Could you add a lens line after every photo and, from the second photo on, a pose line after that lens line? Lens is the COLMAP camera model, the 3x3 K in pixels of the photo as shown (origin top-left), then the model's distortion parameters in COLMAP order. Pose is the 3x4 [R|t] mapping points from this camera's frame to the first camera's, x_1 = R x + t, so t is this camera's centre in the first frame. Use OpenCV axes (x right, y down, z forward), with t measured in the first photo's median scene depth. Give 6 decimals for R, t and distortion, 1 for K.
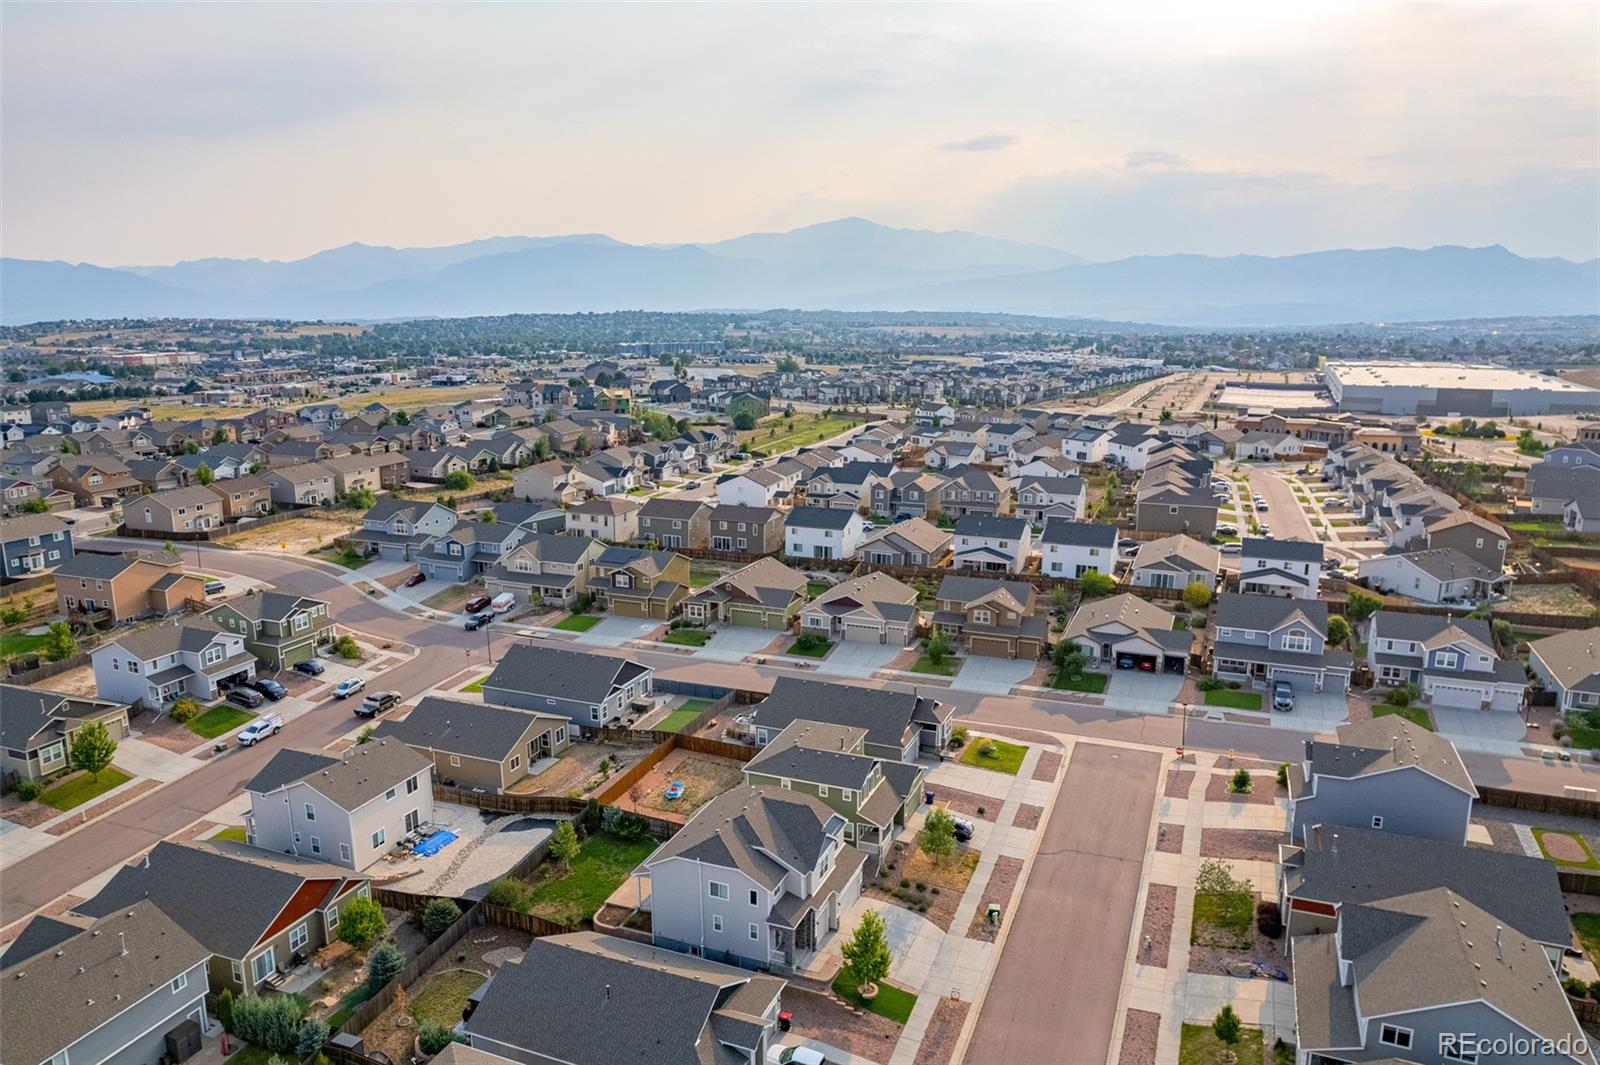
lens RADIAL K [[1100.7, 0, 800.0], [0, 1100.7, 532.5], [0, 0, 1]] dist [-0.098012, 0.128261]
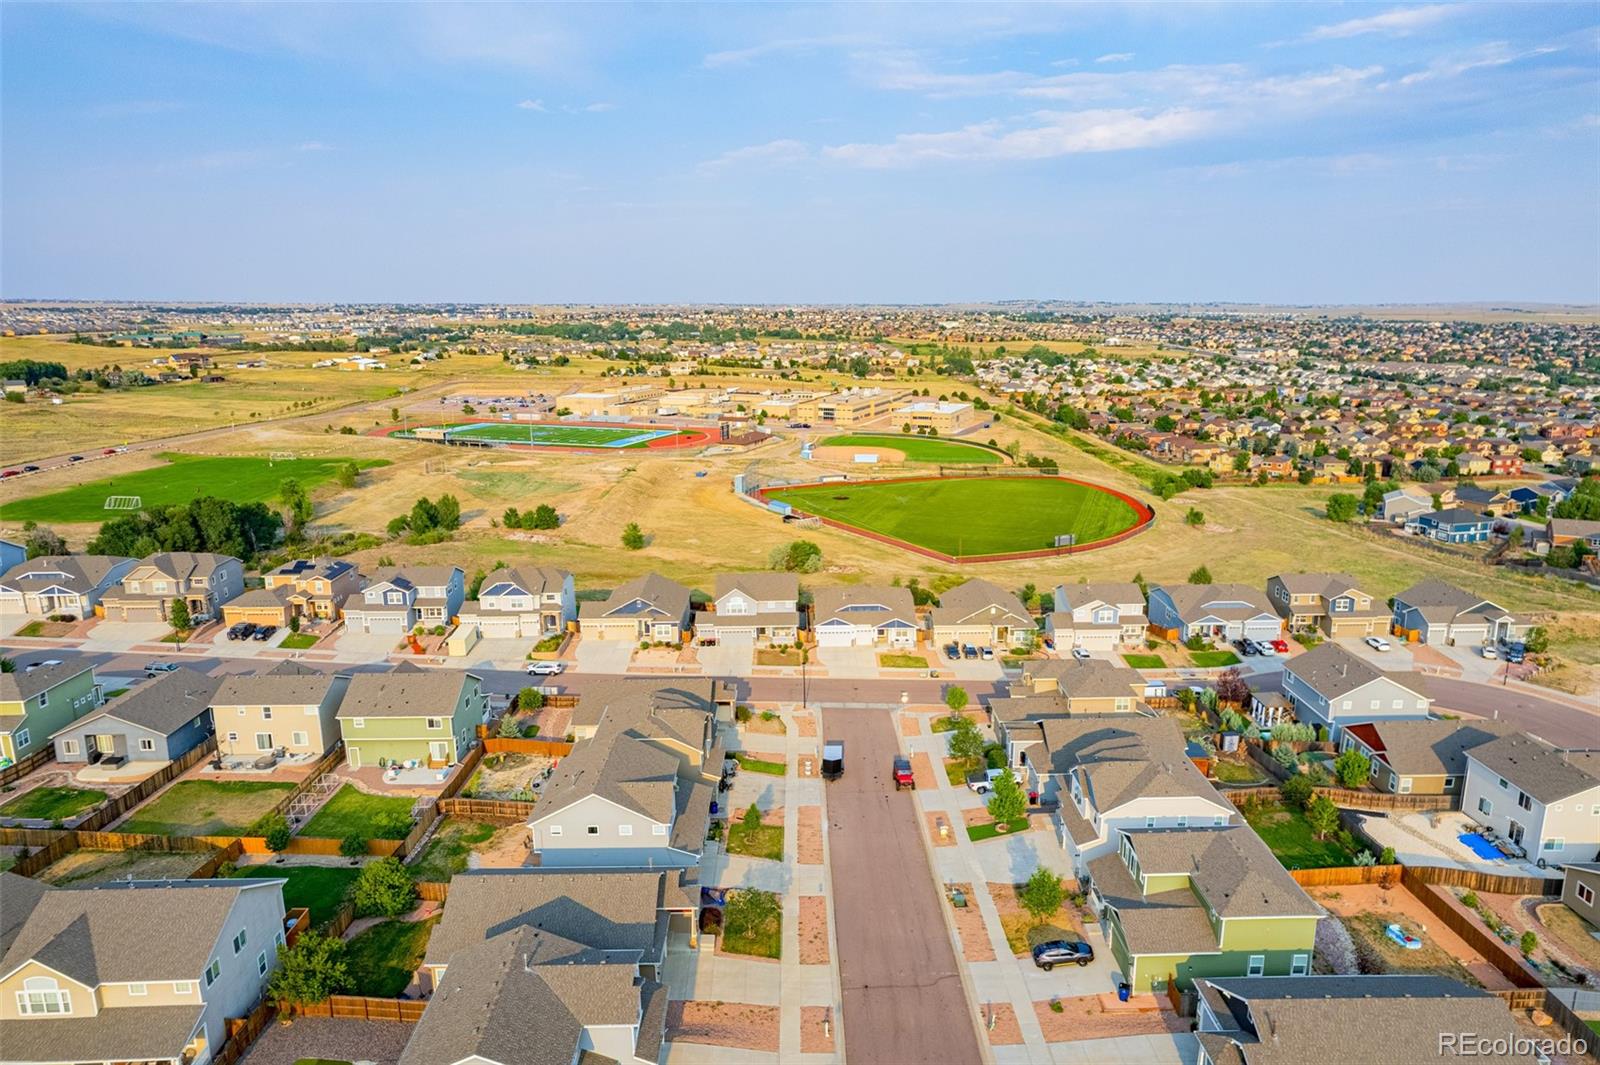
lens RADIAL K [[1067.9, 0, 790.3], [0, 1067.9, 540.9], [0, 0, 1]] dist [-0.080258, 0.090583]
pose [[-0.930806, 0.096156, -0.352640, 0.517181], [-0.061483, 0.909840, 0.410378, -0.298716], [0.360307, 0.403664, -0.840973, 1.300284]]
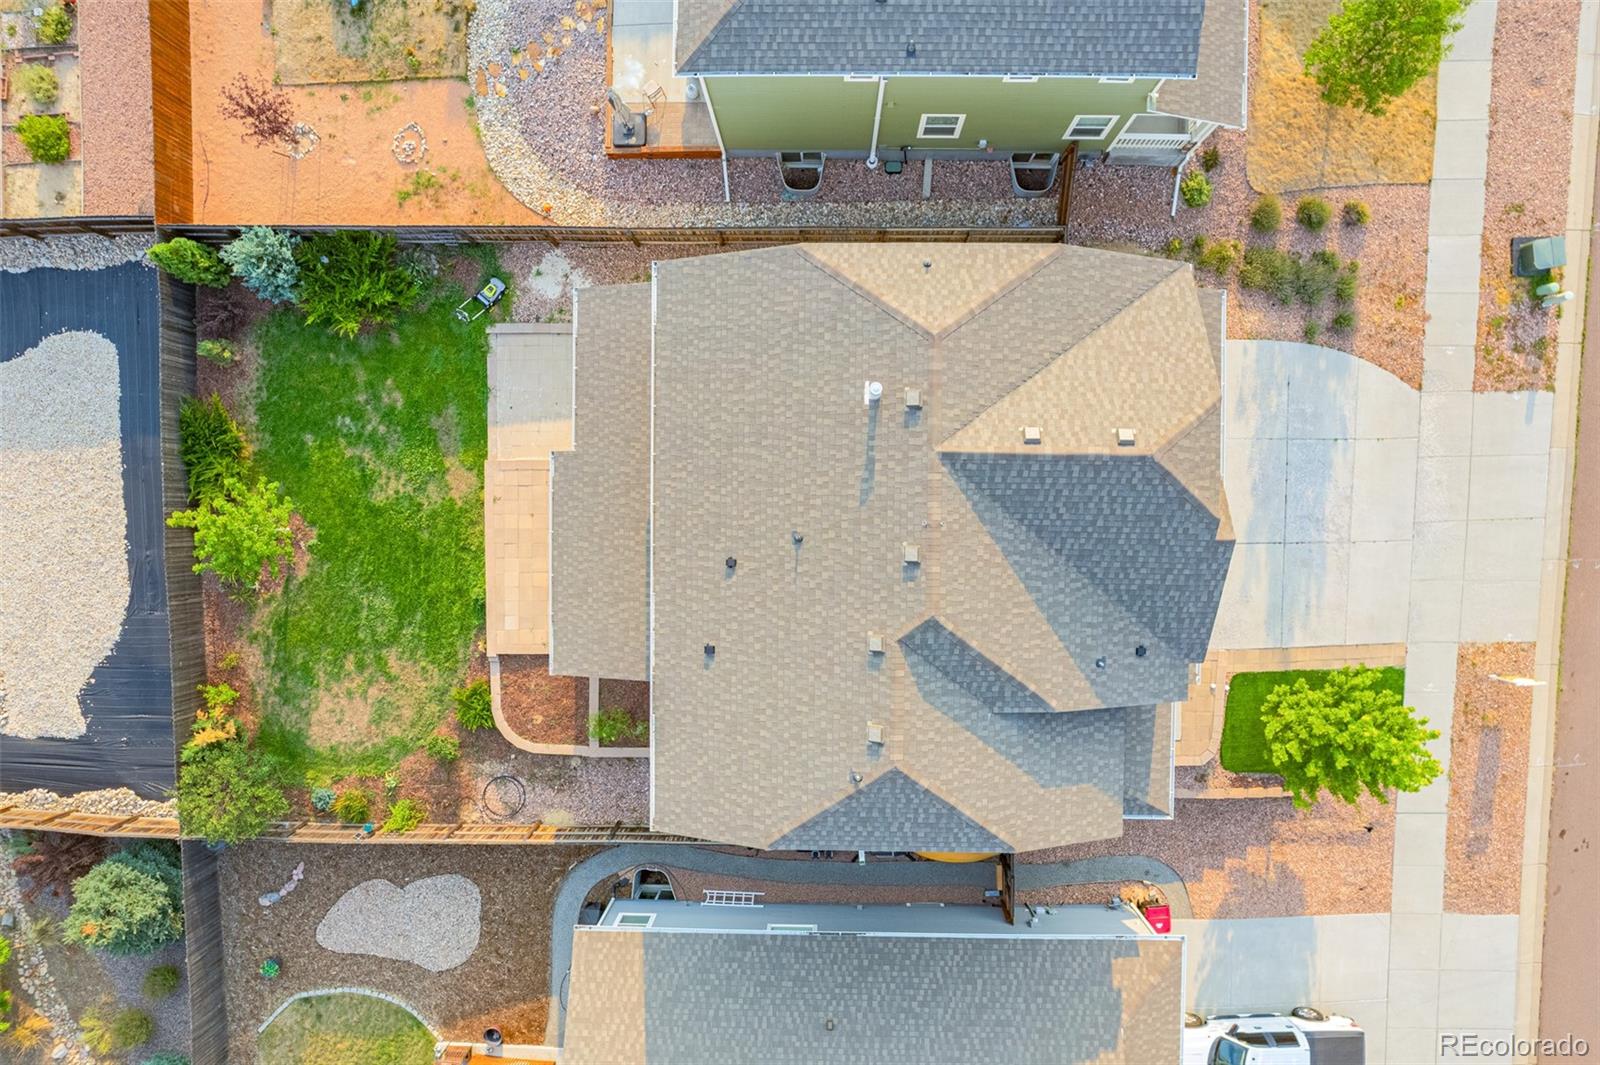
lens RADIAL K [[1100.7, 0, 800.0], [0, 1100.7, 532.5], [0, 0, 1]] dist [-0.098012, 0.128261]
pose [[0.930061, -0.365338, -0.038913, -0.047327], [0.108855, 0.172853, 0.978914, -0.001328], [-0.350908, -0.914686, 0.200533, 0.728916]]
